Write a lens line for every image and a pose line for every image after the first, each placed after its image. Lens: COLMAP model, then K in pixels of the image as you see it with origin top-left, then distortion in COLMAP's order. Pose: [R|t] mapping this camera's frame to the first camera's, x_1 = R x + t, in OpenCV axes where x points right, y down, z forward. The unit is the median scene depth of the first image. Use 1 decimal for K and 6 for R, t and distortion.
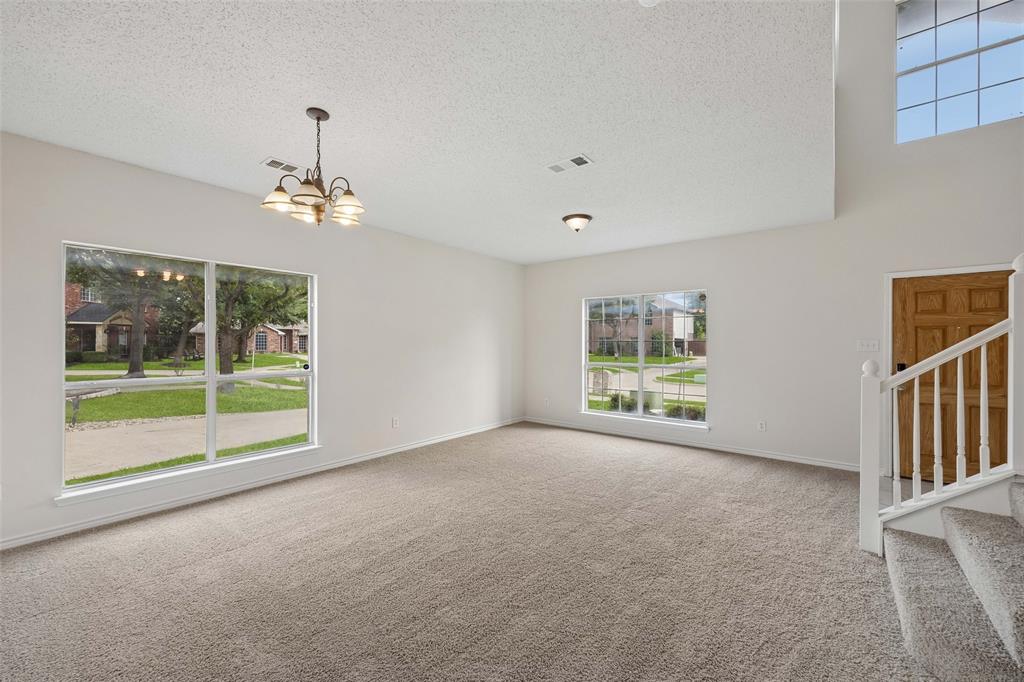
lens RADIAL K [[407.8, 0, 505.5], [0, 407.8, 343.7], [0, 0, 1]] dist [0.001550, 0.000780]
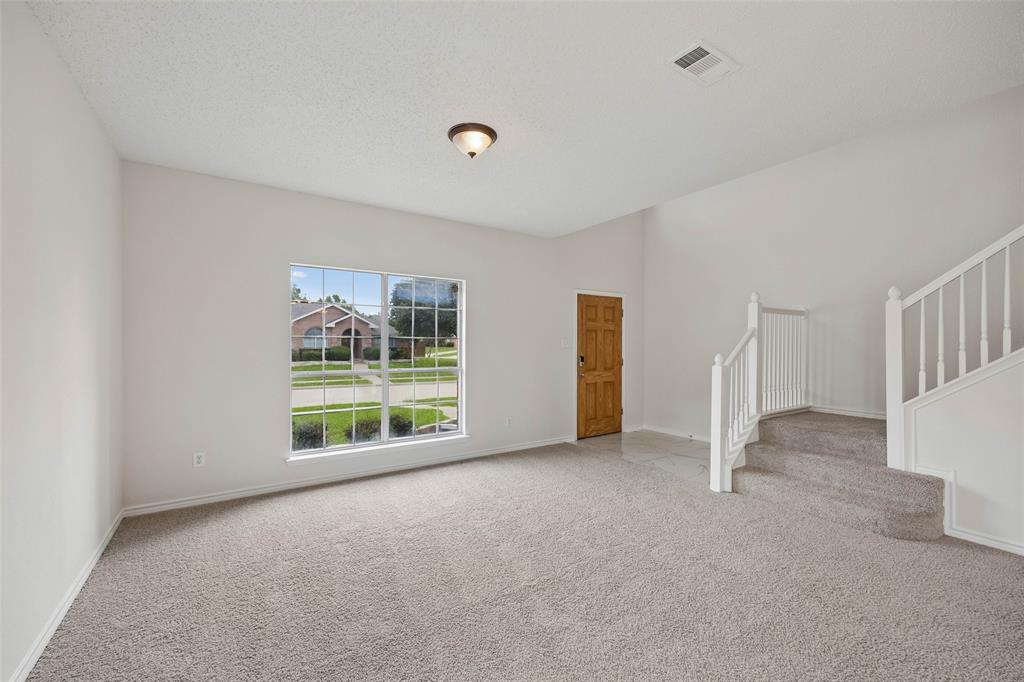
lens RADIAL K [[407.8, 0, 504.9], [0, 407.8, 342.6], [0, 0, 1]] dist [0.001550, 0.000780]
pose [[0.300140, -0.001754, 0.953894, -0.333167], [-0.004015, 0.999987, 0.003102, -0.000205], [-0.953887, -0.004761, 0.300129, 0.658727]]
